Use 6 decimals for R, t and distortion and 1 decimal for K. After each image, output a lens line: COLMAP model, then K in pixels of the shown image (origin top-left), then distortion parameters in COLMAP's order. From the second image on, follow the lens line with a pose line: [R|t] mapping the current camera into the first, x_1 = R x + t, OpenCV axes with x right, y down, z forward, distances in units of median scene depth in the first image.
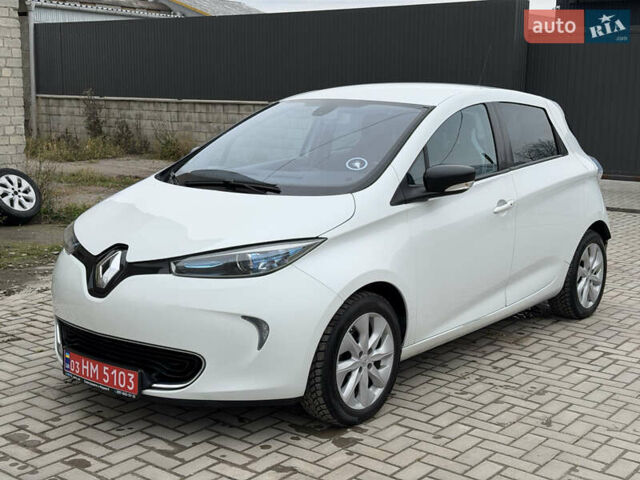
lens RADIAL K [[880.4, 0, 322.6], [0, 880.4, 241.1], [0, 0, 1]] dist [0.124336, -0.064387]
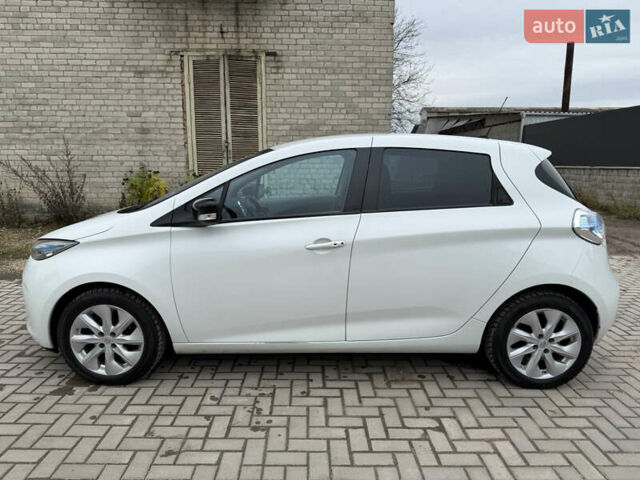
lens RADIAL K [[448.6, 0, 321.8], [0, 448.6, 226.1], [0, 0, 1]] dist [0.029395, -0.033189]
pose [[0.622211, 0.098816, -0.776588, 0.709010], [-0.127740, 0.991522, 0.023818, -0.085002], [0.772357, 0.084381, 0.629559, 0.757457]]
